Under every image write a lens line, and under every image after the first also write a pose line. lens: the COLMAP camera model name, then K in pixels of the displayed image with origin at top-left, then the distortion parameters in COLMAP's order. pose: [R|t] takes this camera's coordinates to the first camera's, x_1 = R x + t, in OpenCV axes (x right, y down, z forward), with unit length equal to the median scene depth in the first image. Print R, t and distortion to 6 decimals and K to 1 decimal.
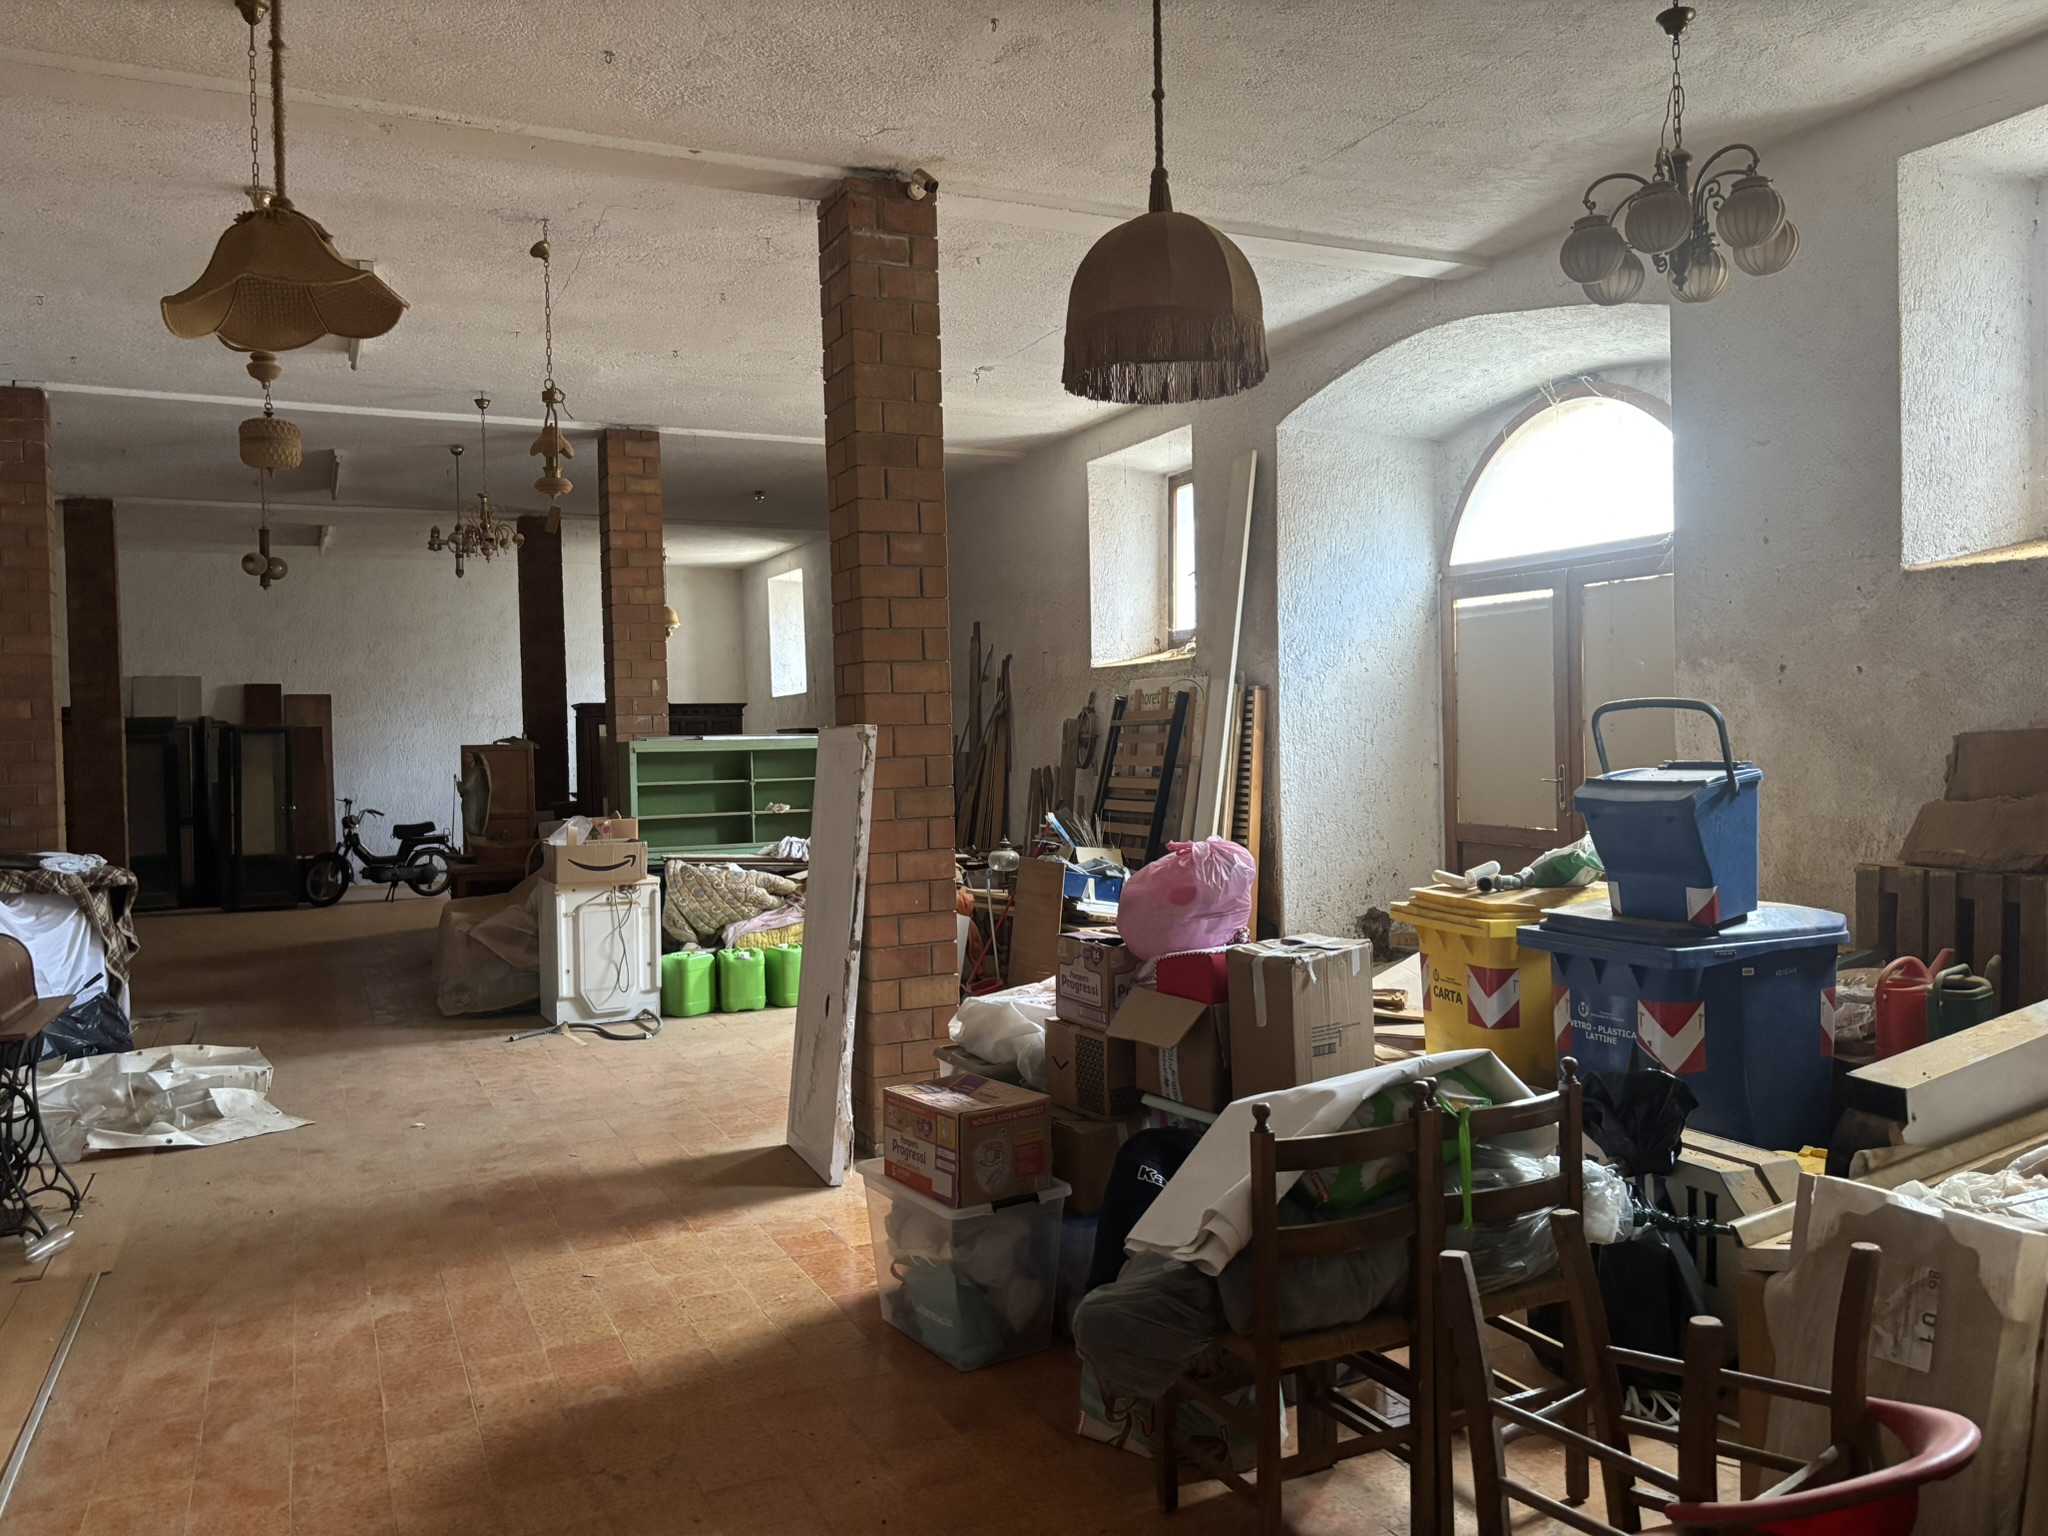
lens RADIAL K [[1563.3, 0, 1012.1], [0, 1563.3, 760.4], [0, 0, 1]] dist [0.071885, -0.069101]
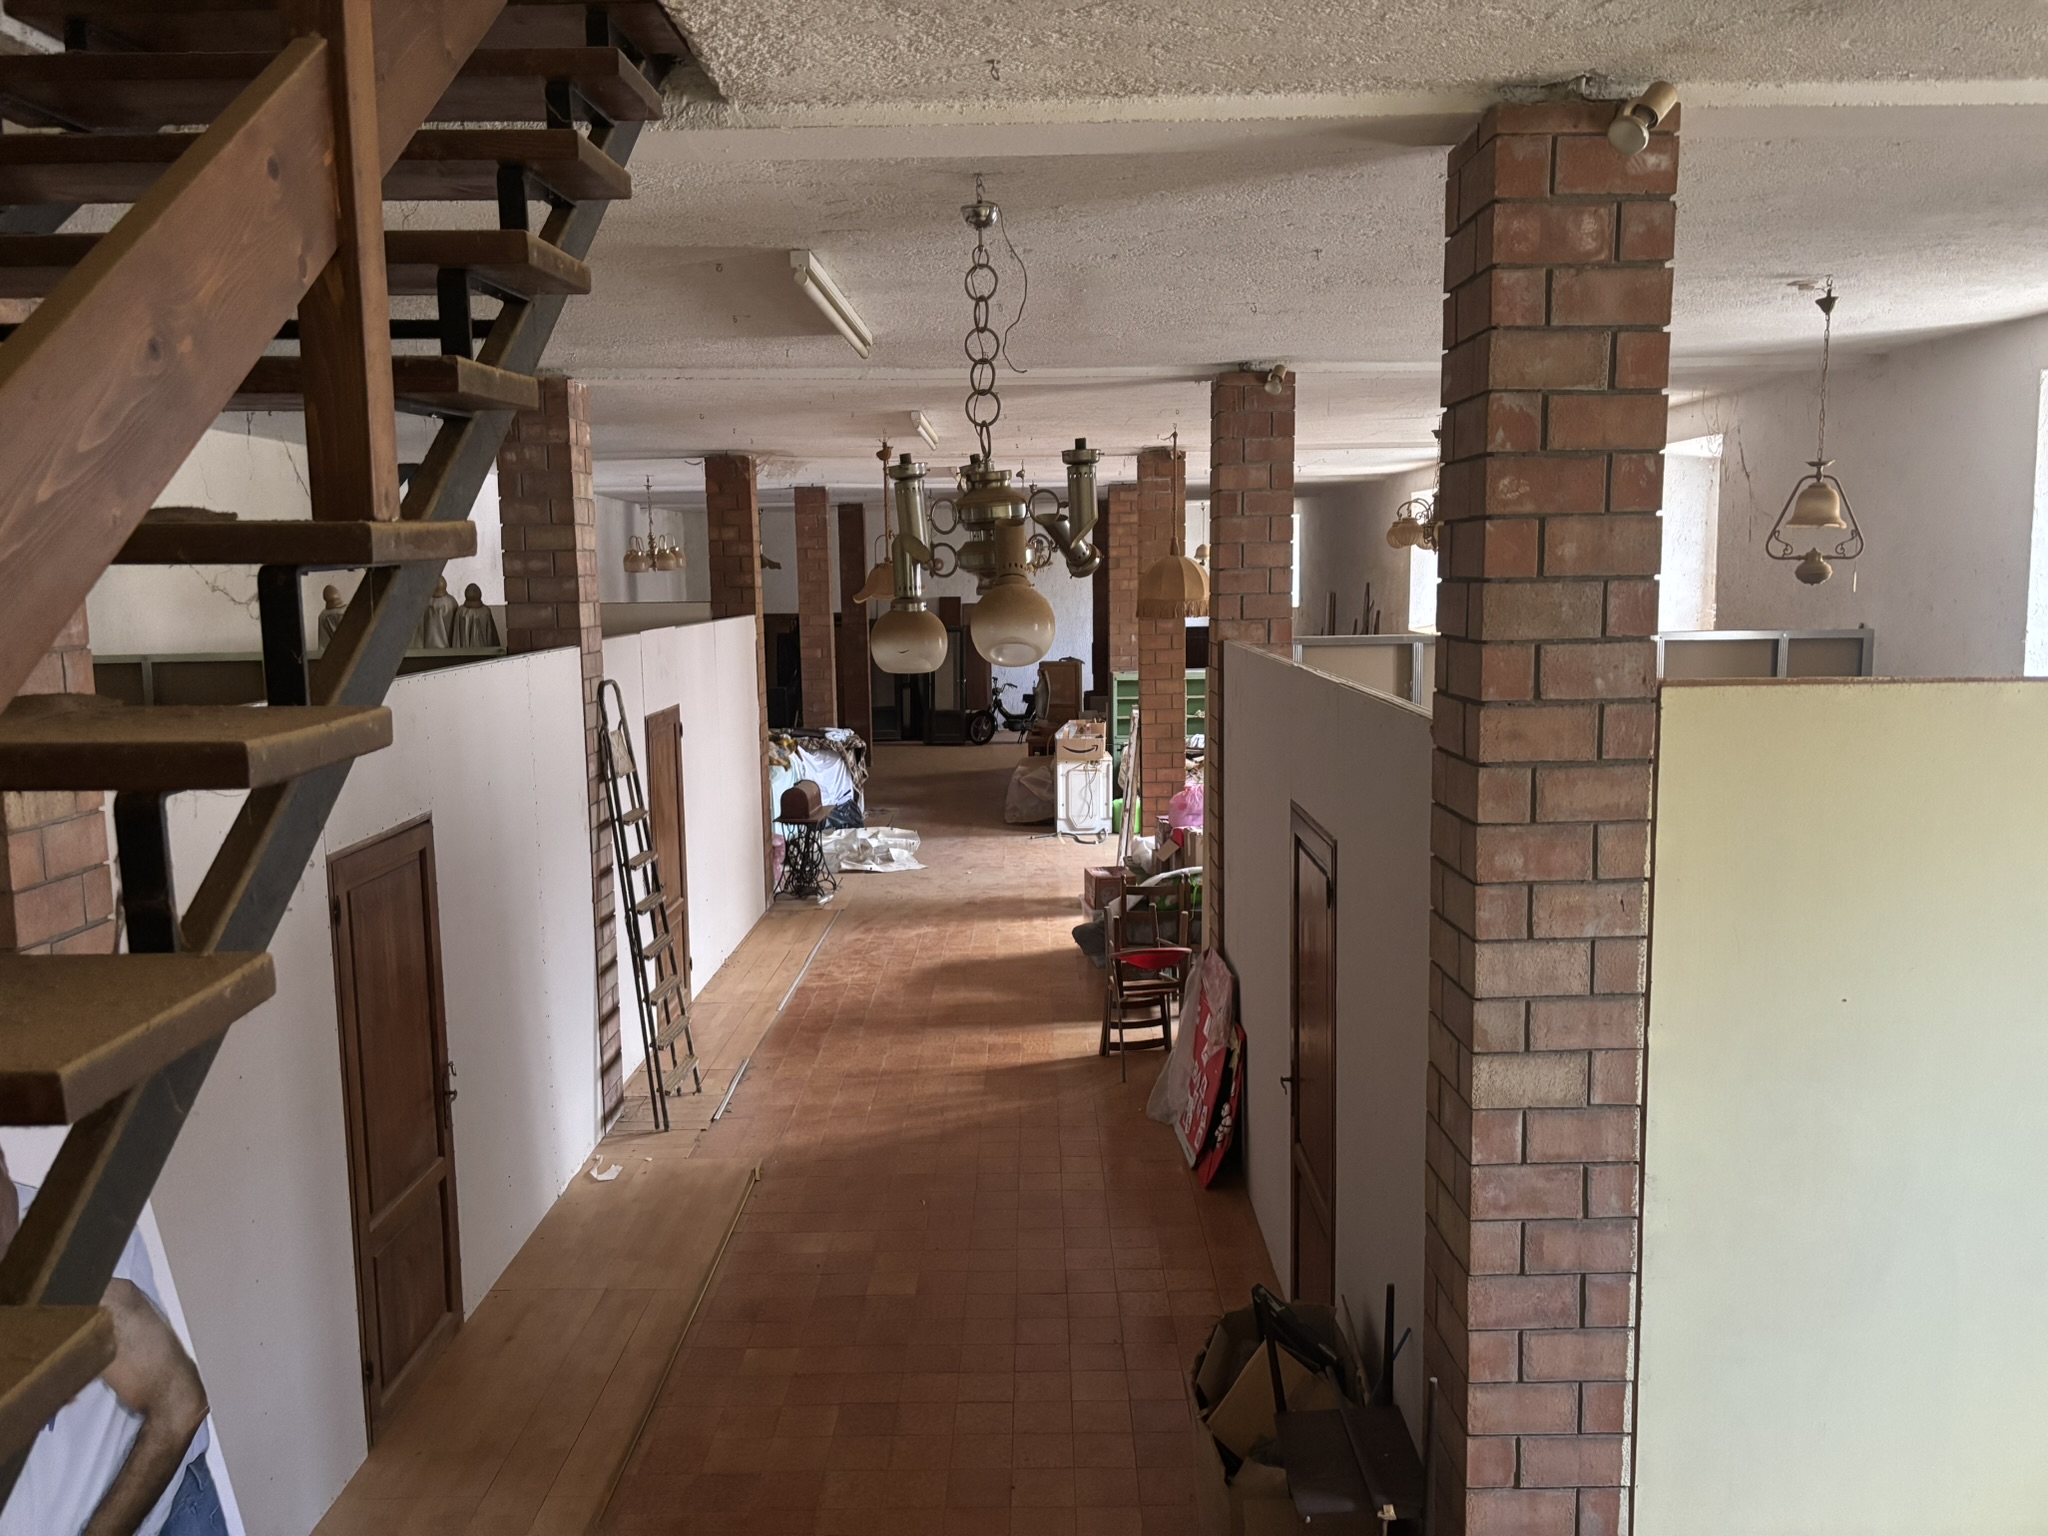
lens RADIAL K [[1563.3, 0, 1030.8], [0, 1563.3, 769.8], [0, 0, 1]] dist [0.071885, -0.069101]
pose [[0.910448, 0.064074, -0.408630, 0.508870], [-0.013364, 0.991970, 0.125768, -0.162813], [0.413407, -0.109044, 0.903993, -0.800745]]
